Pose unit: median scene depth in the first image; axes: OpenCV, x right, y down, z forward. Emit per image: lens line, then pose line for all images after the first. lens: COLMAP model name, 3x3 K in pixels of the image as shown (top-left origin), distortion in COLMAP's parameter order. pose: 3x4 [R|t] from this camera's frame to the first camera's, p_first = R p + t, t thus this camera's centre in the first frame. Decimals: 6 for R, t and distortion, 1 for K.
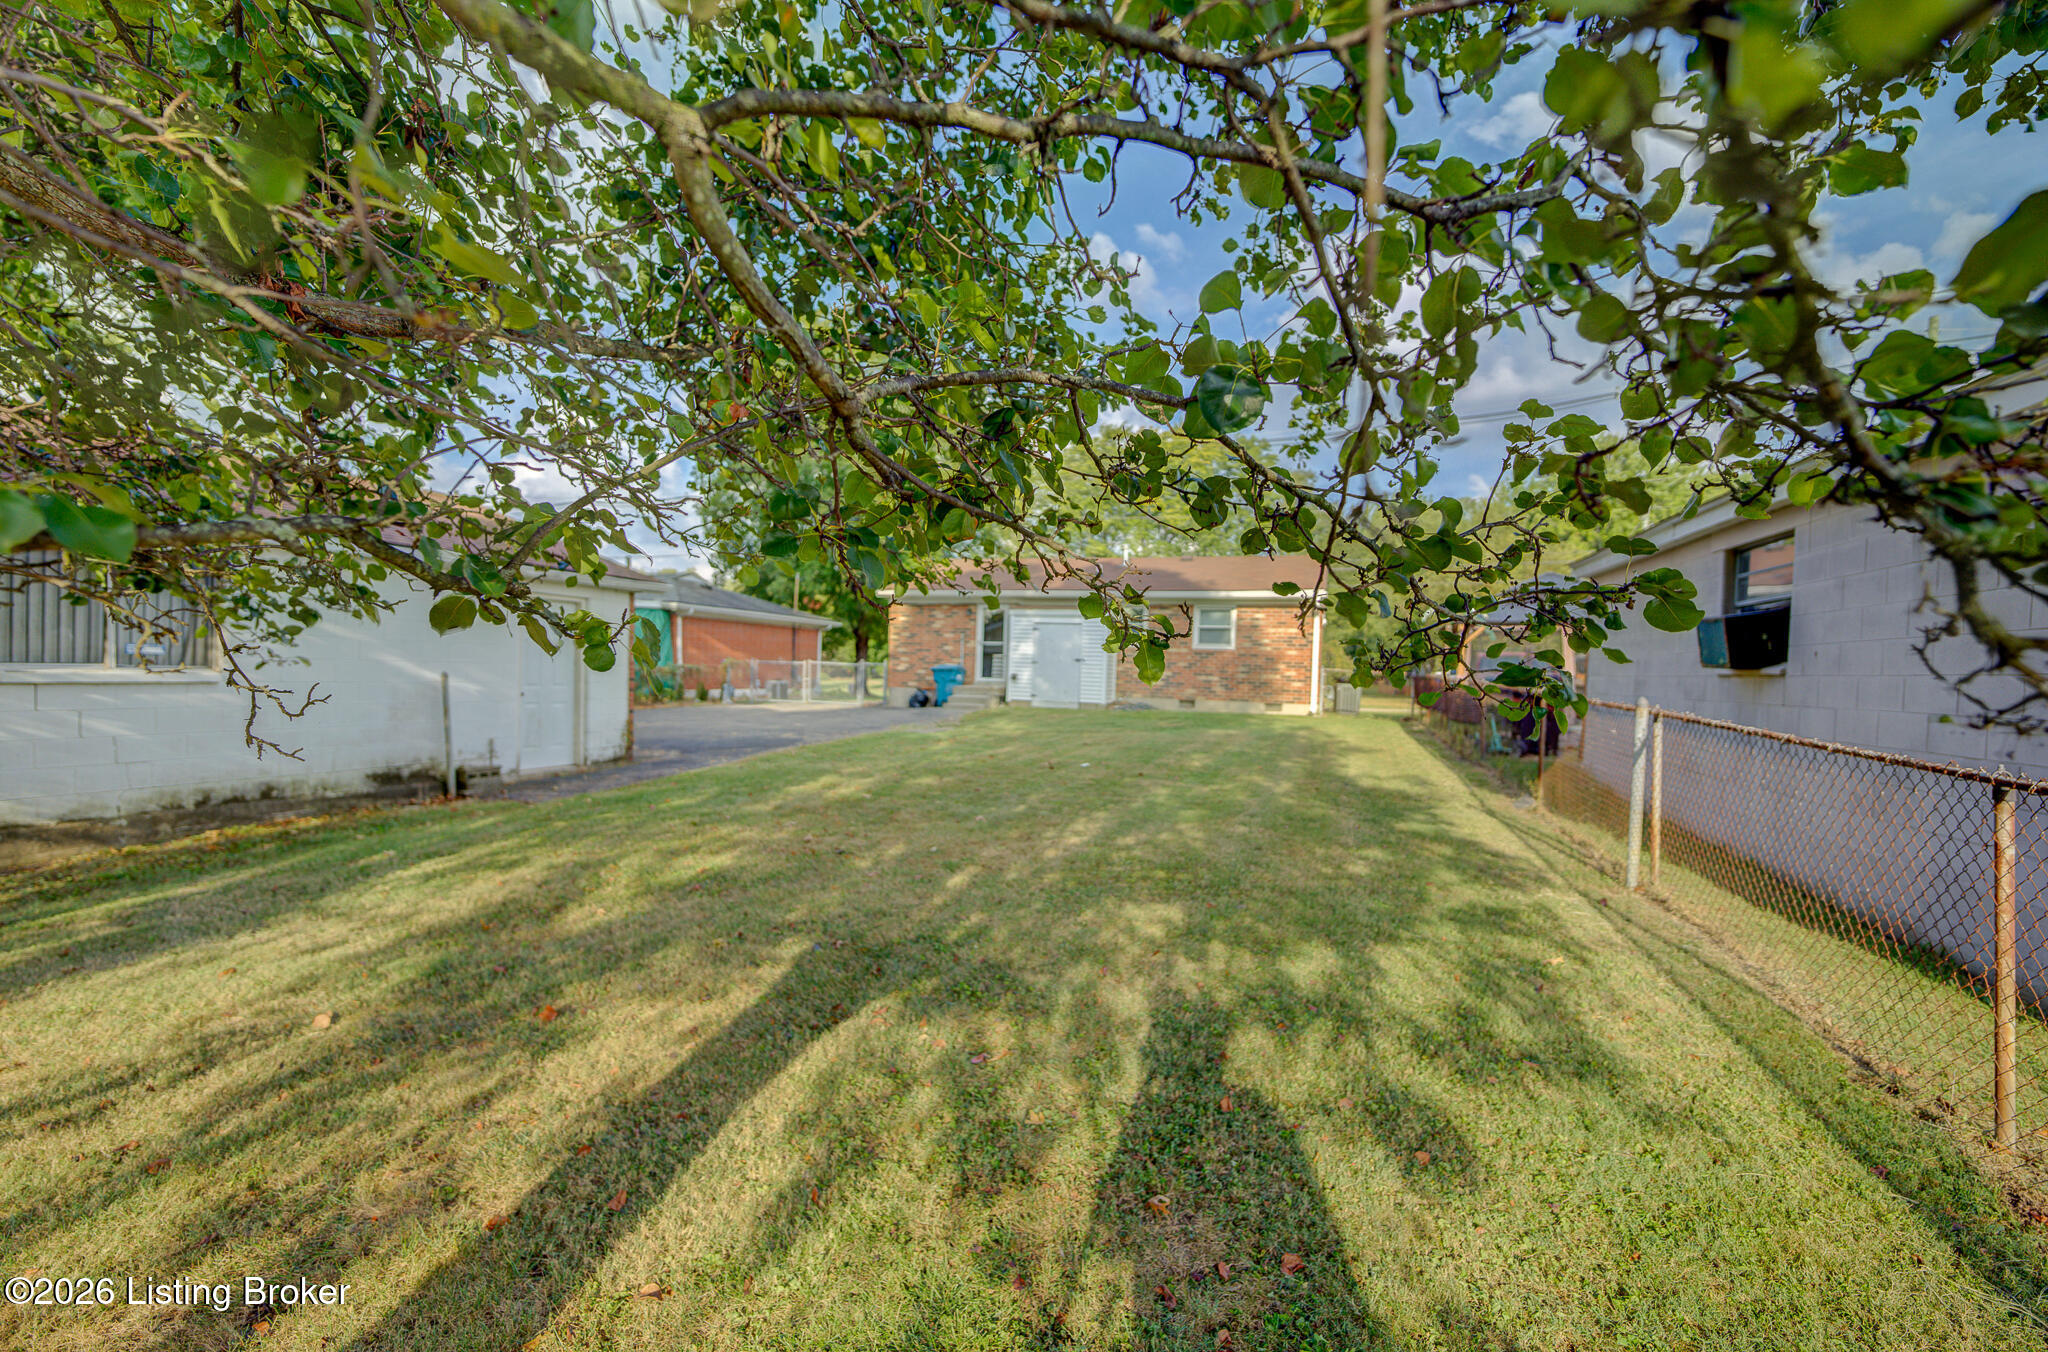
lens RADIAL K [[808.5, 0, 1024.0], [0, 808.5, 676.0], [0, 0, 1]] dist [0.000179, 0.000062]
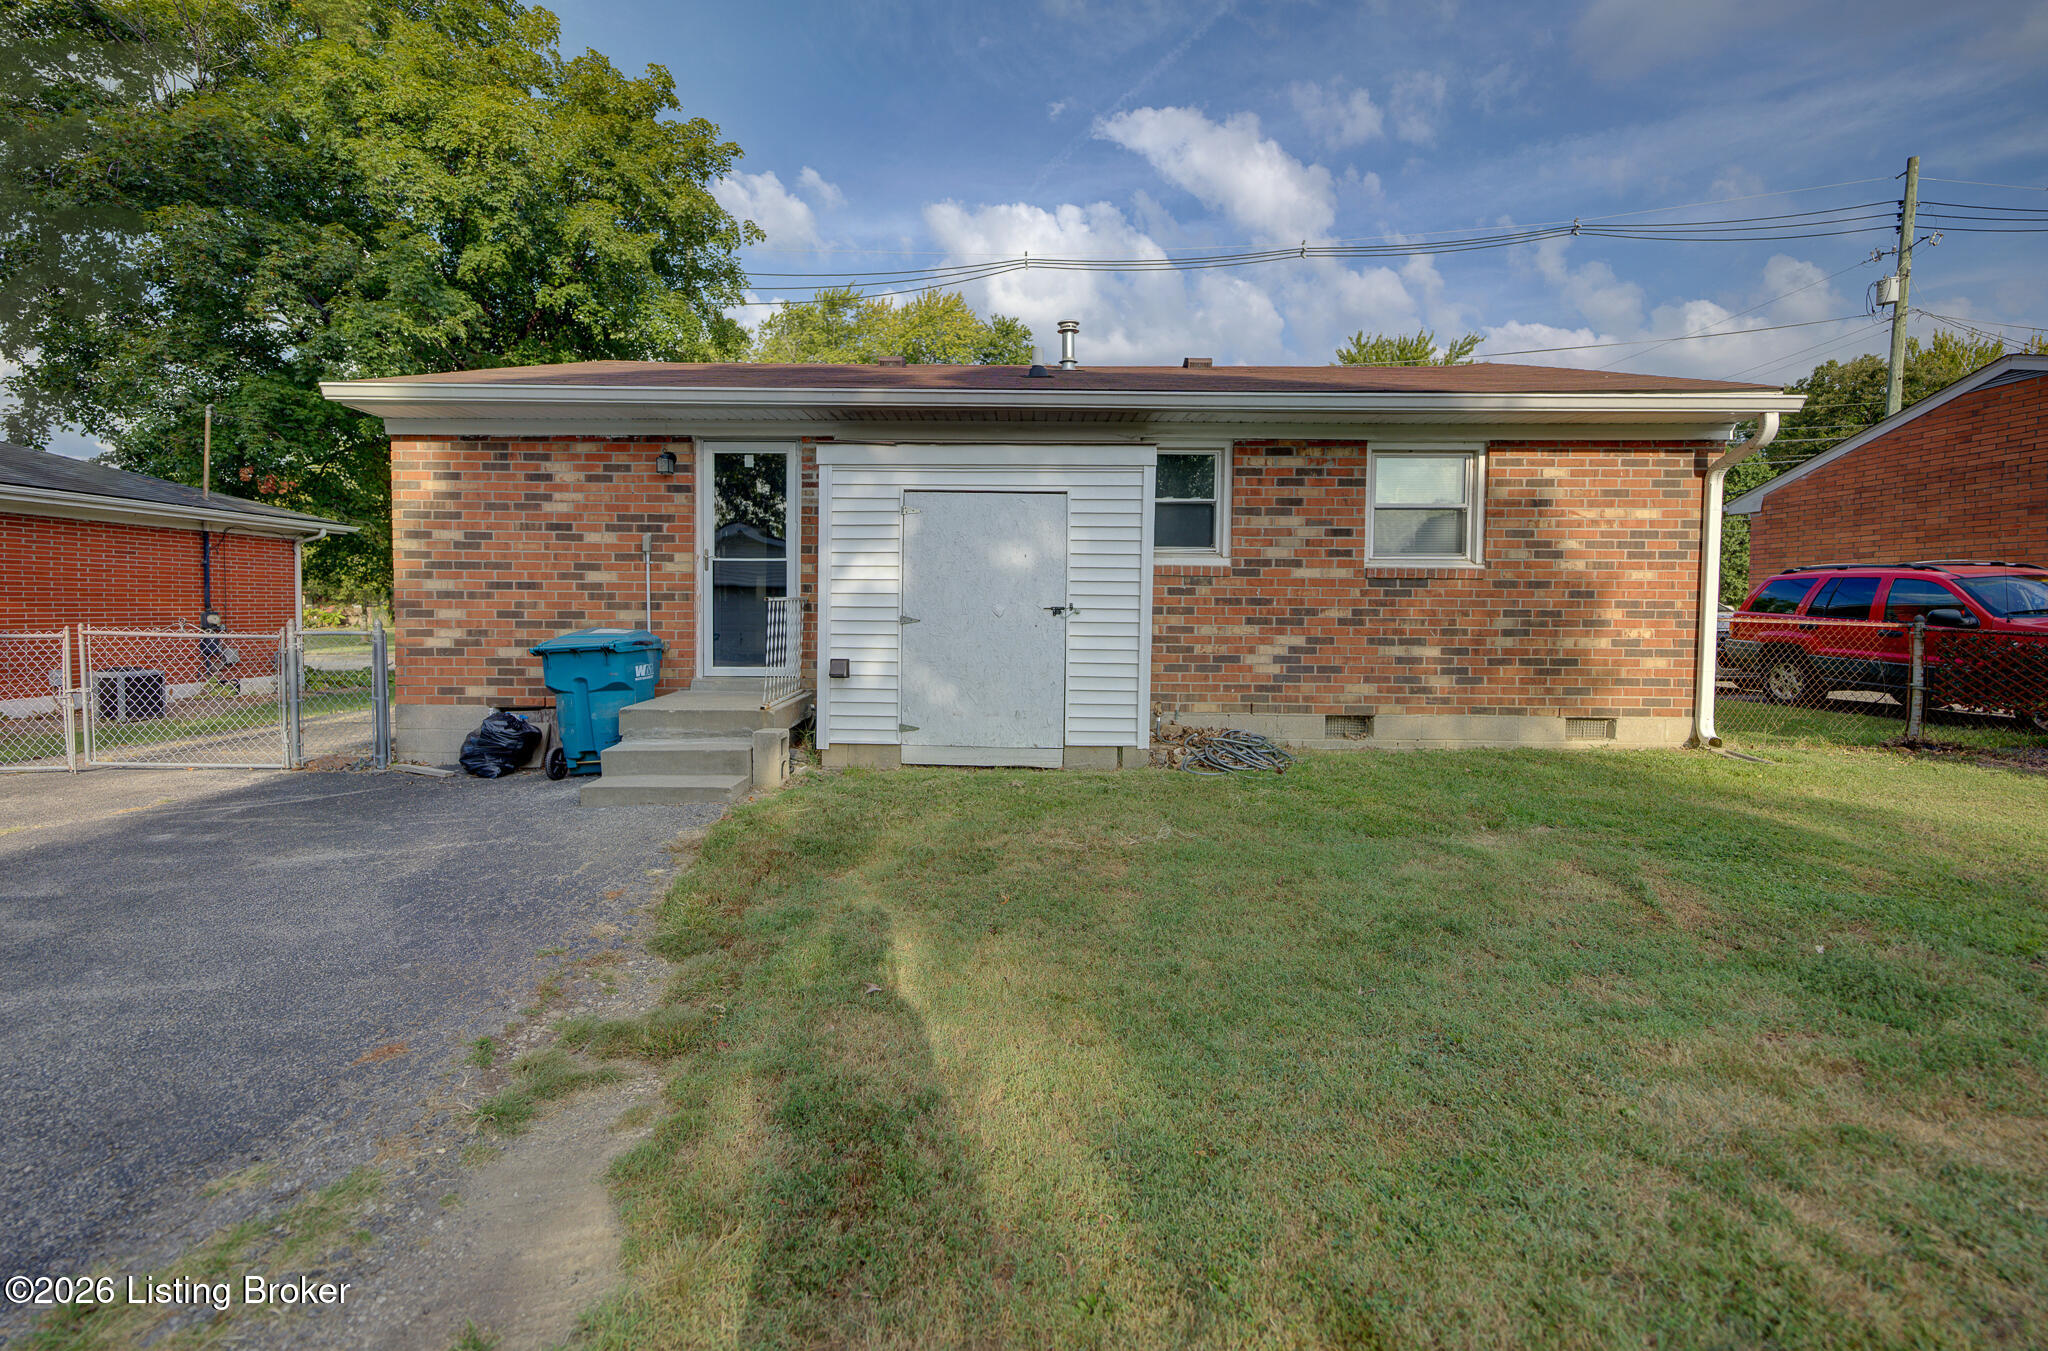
lens RADIAL K [[808.5, 0, 1024.0], [0, 808.5, 675.5], [0, 0, 1]] dist [0.000179, 0.000062]
pose [[0.940788, -0.048717, 0.335478, -0.048511], [0.021627, 0.996230, 0.084018, -0.019923], [-0.338306, -0.071787, 0.938294, 0.694487]]
